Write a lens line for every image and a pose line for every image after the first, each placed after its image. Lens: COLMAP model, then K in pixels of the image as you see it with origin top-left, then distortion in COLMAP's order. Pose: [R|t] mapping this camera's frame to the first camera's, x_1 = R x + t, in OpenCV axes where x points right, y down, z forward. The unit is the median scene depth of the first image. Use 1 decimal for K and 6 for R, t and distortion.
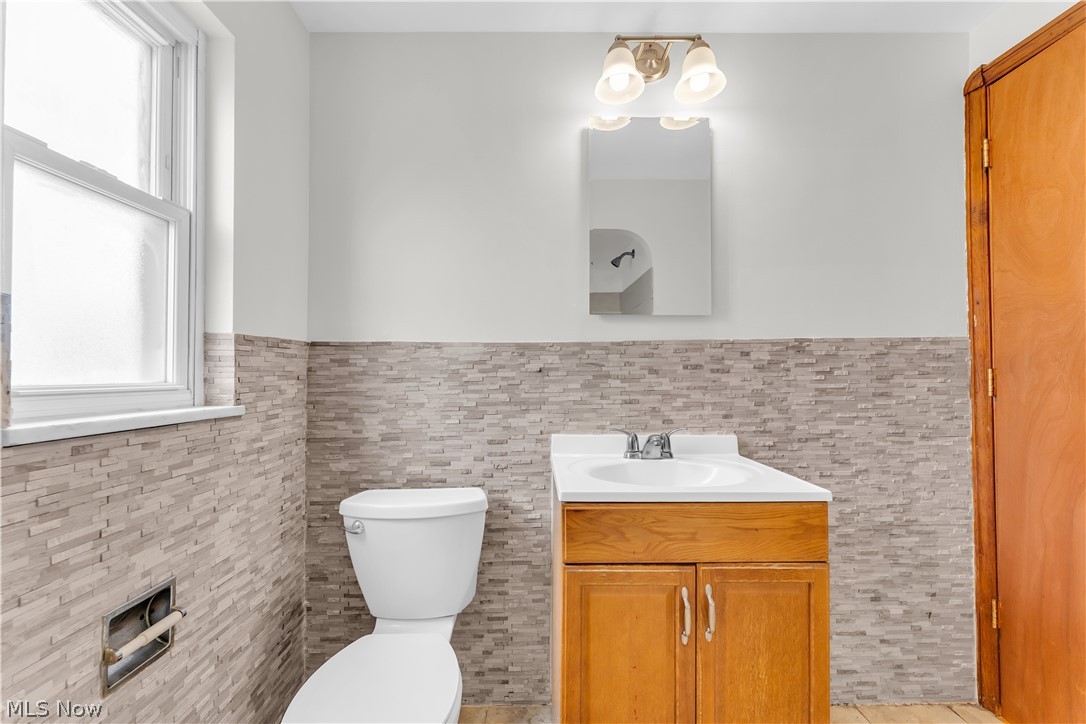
lens RADIAL K [[431.4, 0, 536.7], [0, 431.4, 370.6], [0, 0, 1]] dist [0.000385, -0.000282]
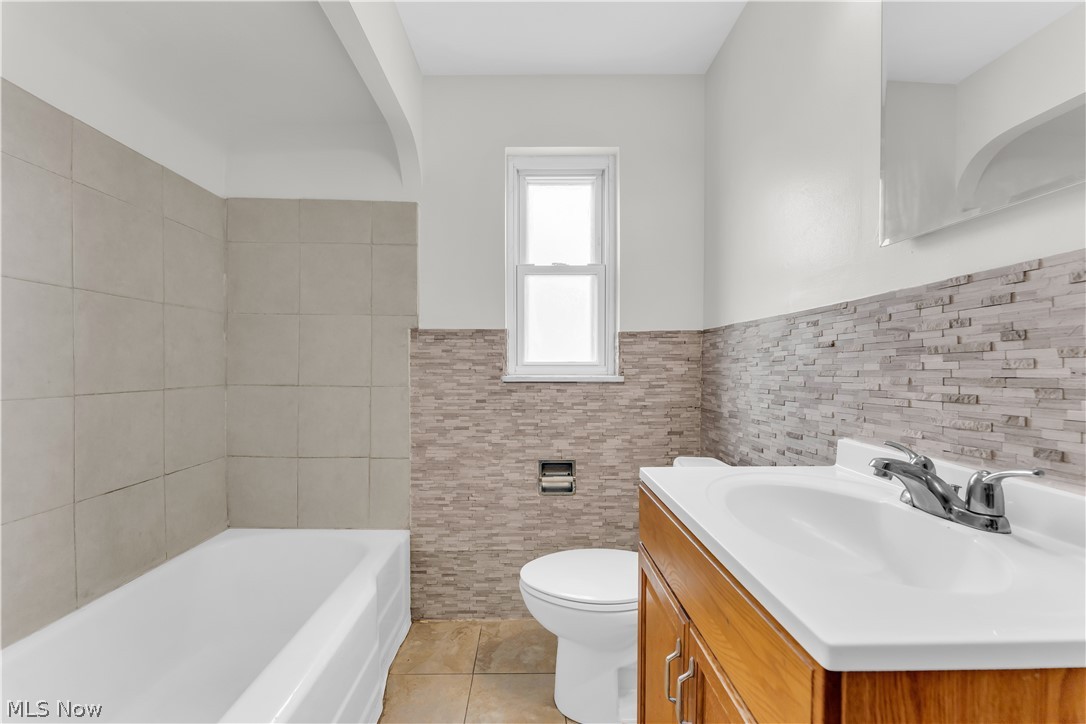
lens RADIAL K [[431.4, 0, 536.7], [0, 431.4, 370.6], [0, 0, 1]] dist [0.000385, -0.000282]
pose [[0.013562, 0.012911, -0.999825, 0.779577], [0.010686, 0.999858, 0.013057, 0.030704], [0.999851, -0.010861, 0.013422, 0.560173]]
